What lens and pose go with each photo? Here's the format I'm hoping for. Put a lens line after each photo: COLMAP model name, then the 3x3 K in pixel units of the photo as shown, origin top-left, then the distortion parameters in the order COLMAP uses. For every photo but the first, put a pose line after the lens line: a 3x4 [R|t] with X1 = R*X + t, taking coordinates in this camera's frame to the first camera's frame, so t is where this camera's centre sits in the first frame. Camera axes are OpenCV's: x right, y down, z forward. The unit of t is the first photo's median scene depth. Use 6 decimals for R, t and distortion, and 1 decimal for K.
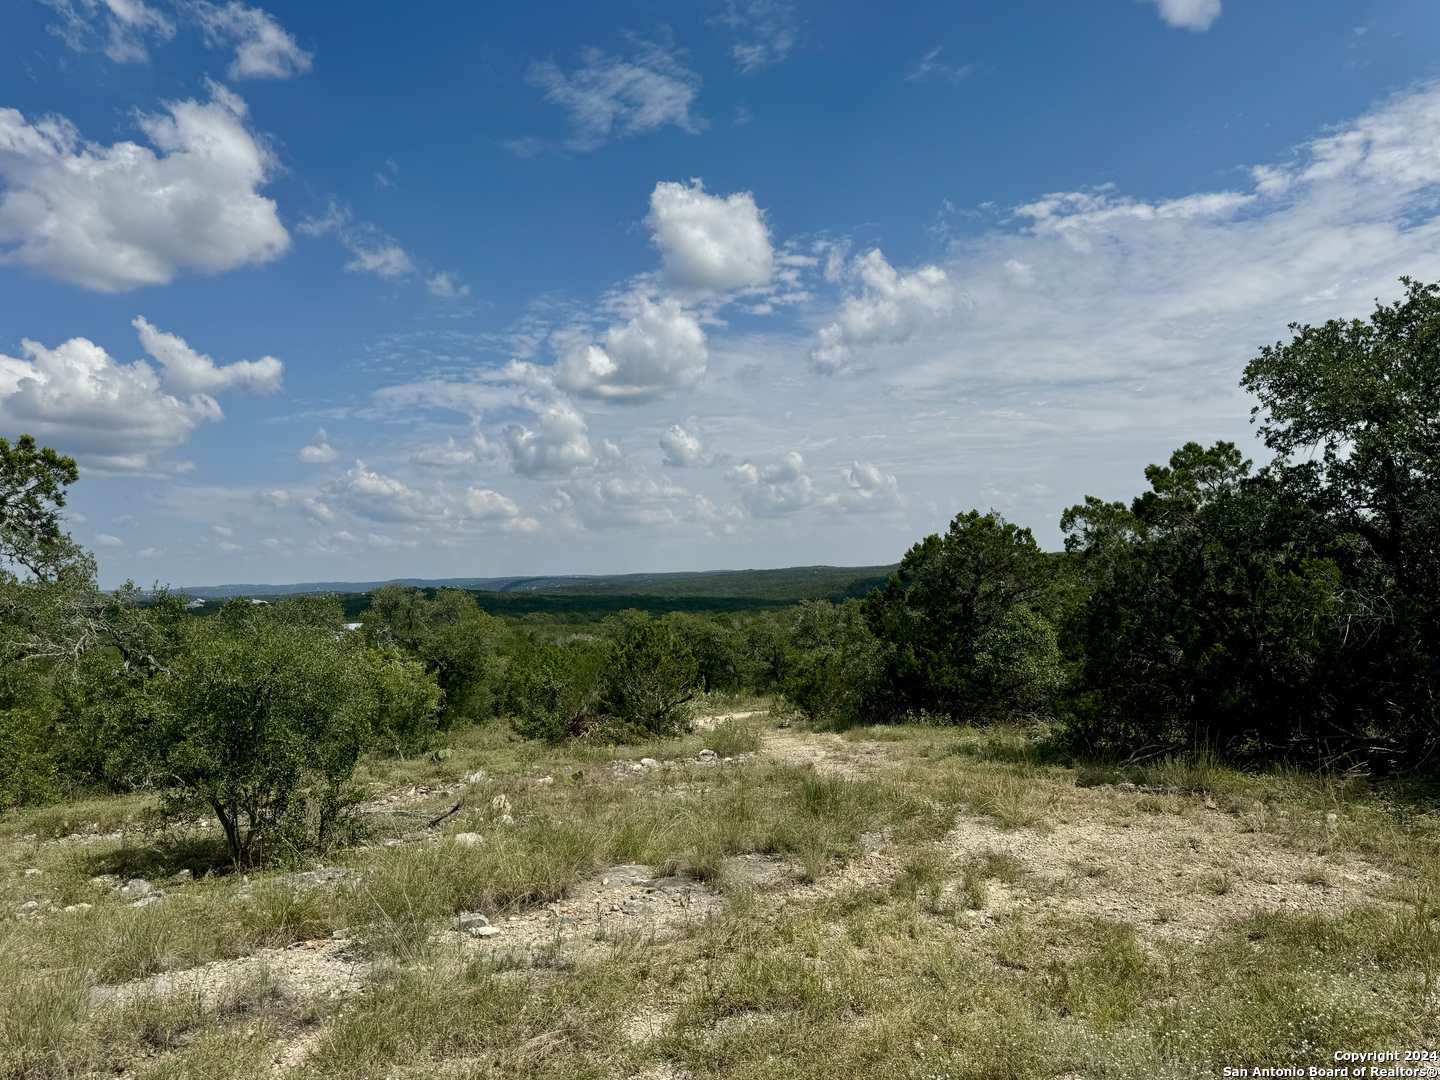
lens RADIAL K [[1012.0, 0, 720.5], [0, 1012.0, 548.6], [0, 0, 1]] dist [0.054847, -0.066780]
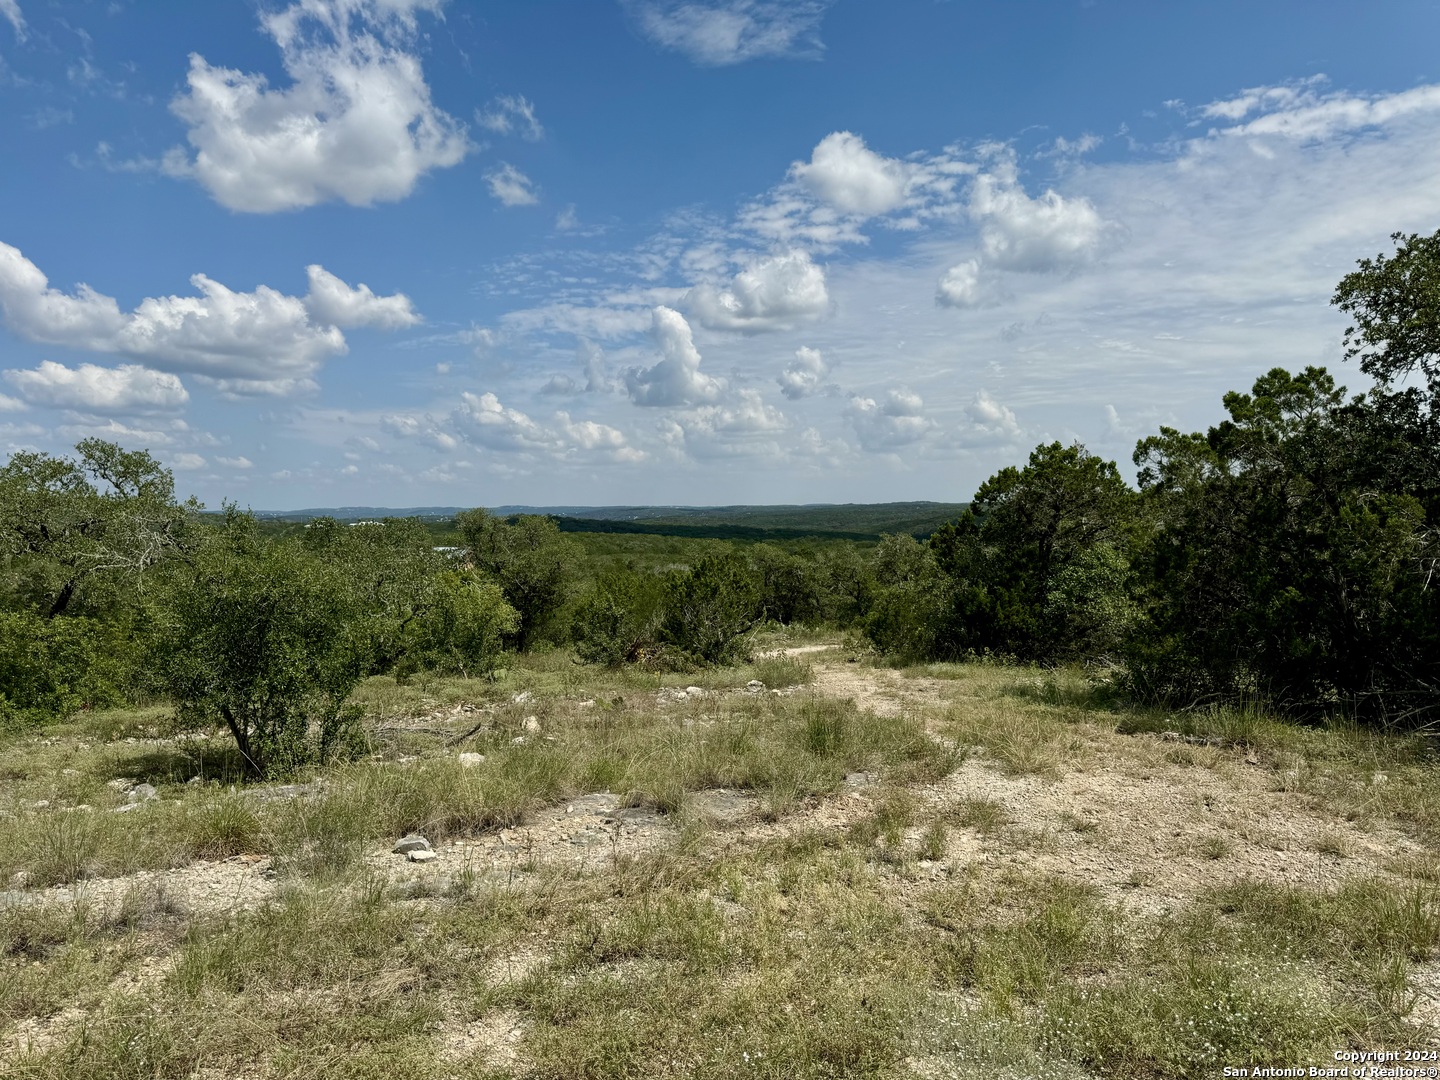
lens RADIAL K [[1012.0, 0, 722.3], [0, 1012.0, 543.6], [0, 0, 1]] dist [0.054847, -0.066780]
pose [[0.994967, 0.024137, -0.097253, 0.037090], [-0.018102, 0.997883, 0.062461, 0.003224], [0.098555, -0.060386, 0.993298, 0.020776]]
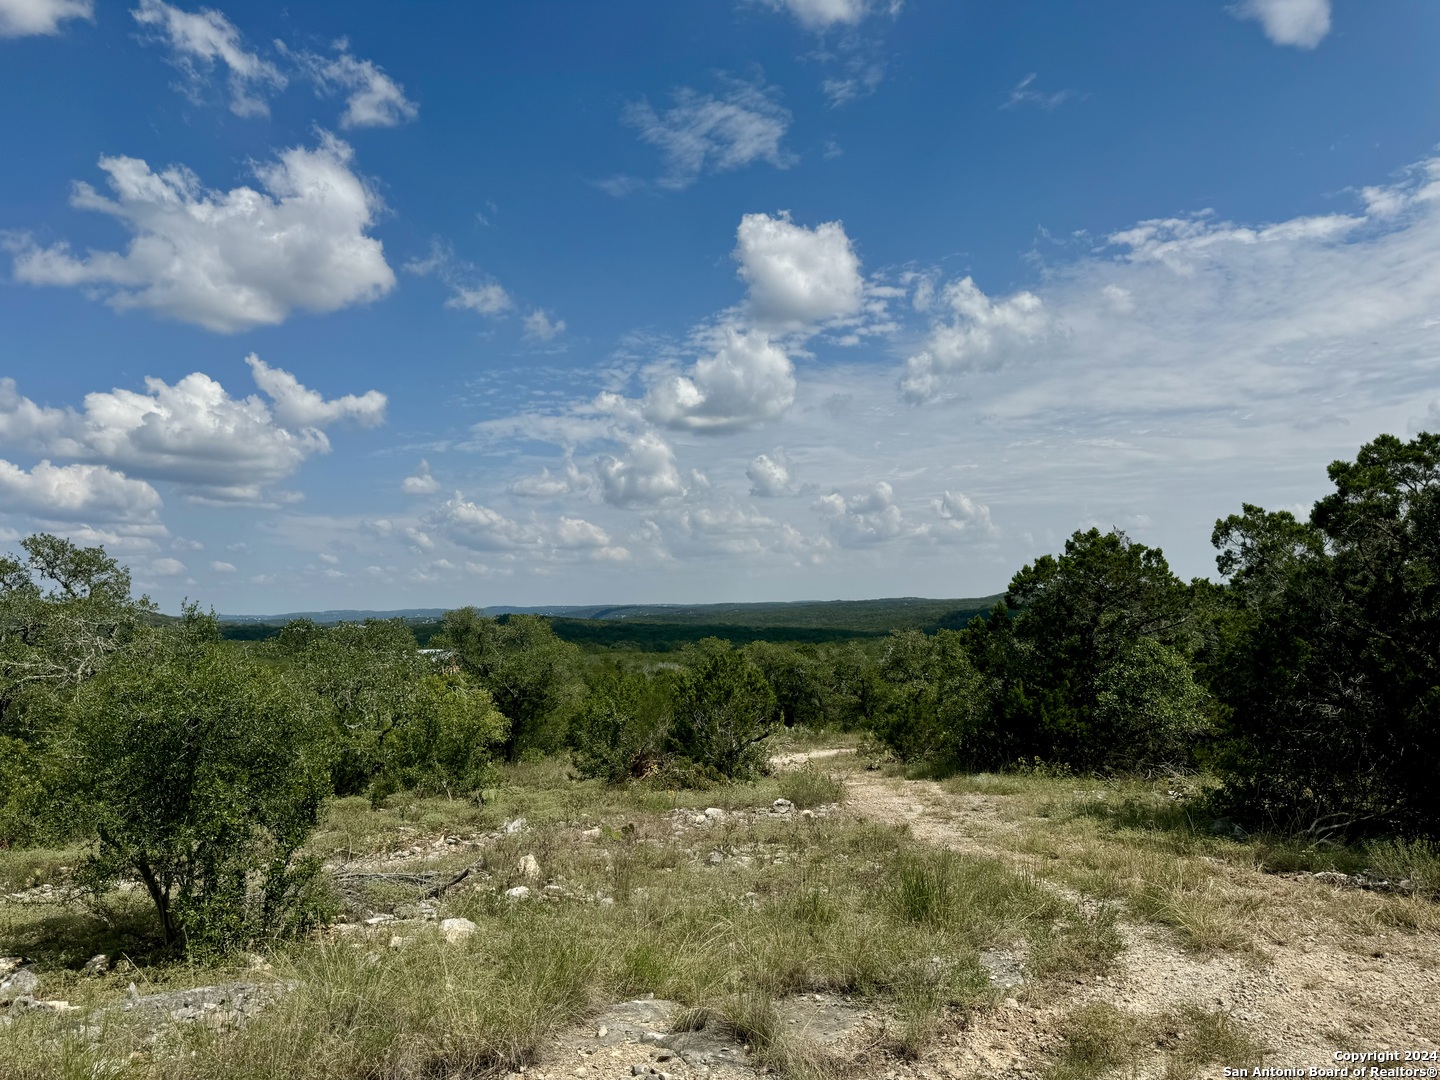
lens RADIAL K [[1012.0, 0, 716.6], [0, 1012.0, 533.9], [0, 0, 1]] dist [0.054847, -0.066780]
pose [[0.995865, 0.003282, -0.090788, 0.006688], [-0.007310, 0.999002, -0.044072, 0.008906], [0.090552, 0.044553, 0.994895, 0.099641]]
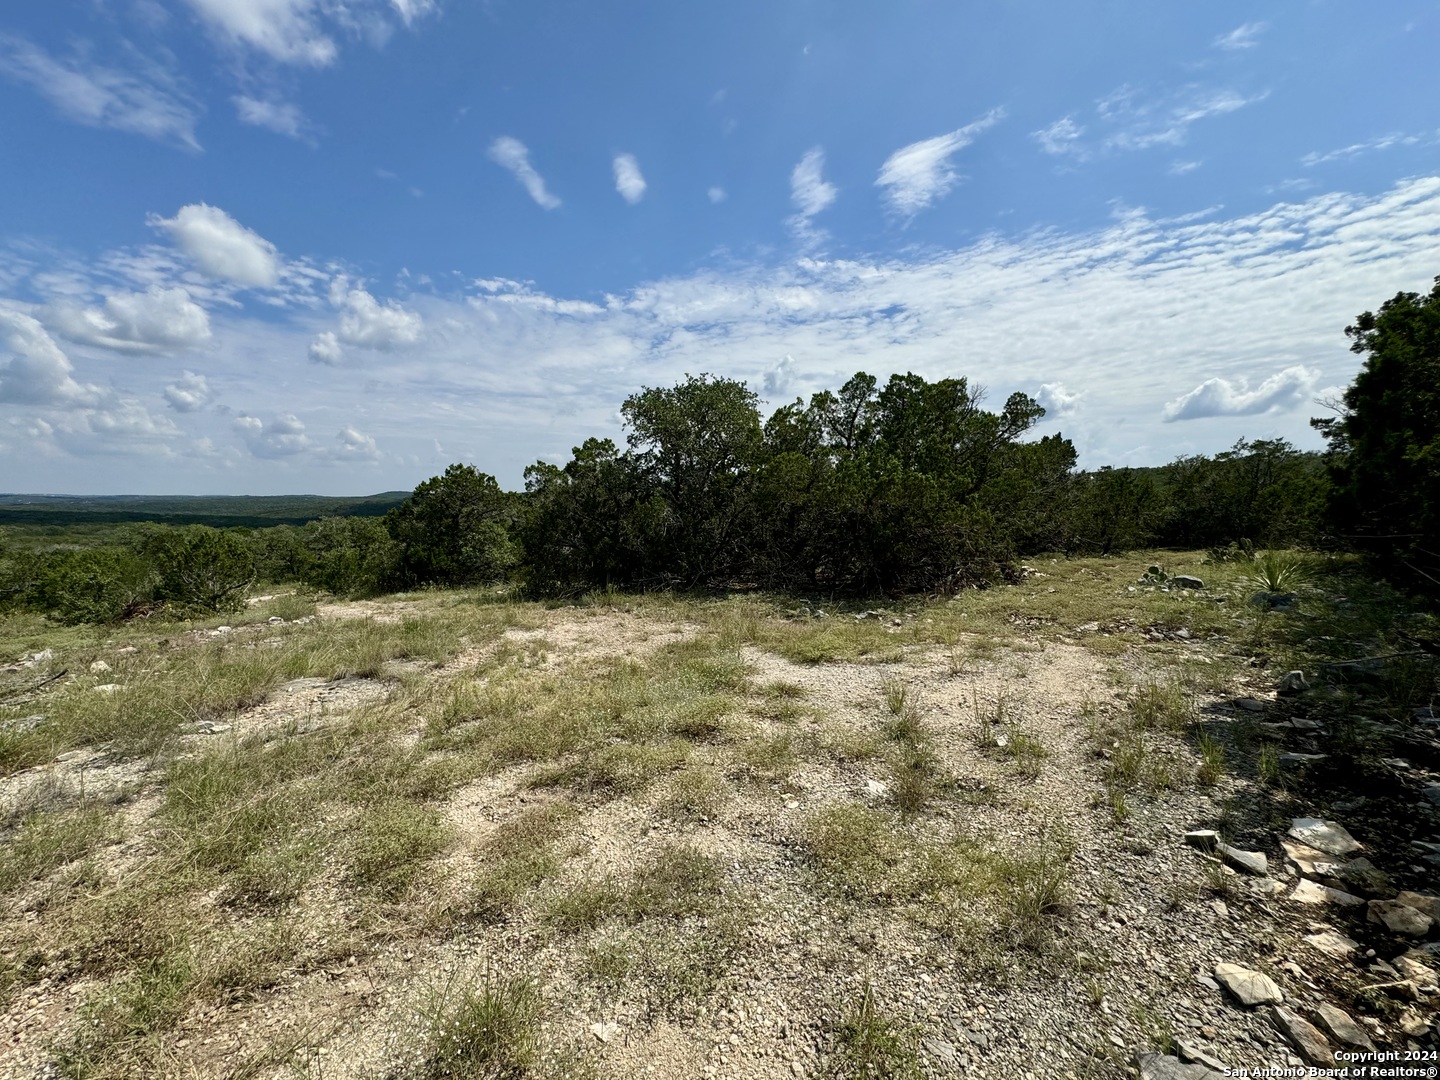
lens RADIAL K [[577.2, 0, 722.4], [0, 577.2, 535.8], [0, 0, 1]] dist [-0.003362, 0.000858]
pose [[0.749222, -0.005824, 0.662293, -0.062415], [-0.044780, 0.997228, 0.059427, 0.005945], [-0.660803, -0.074182, 0.746885, -0.015585]]
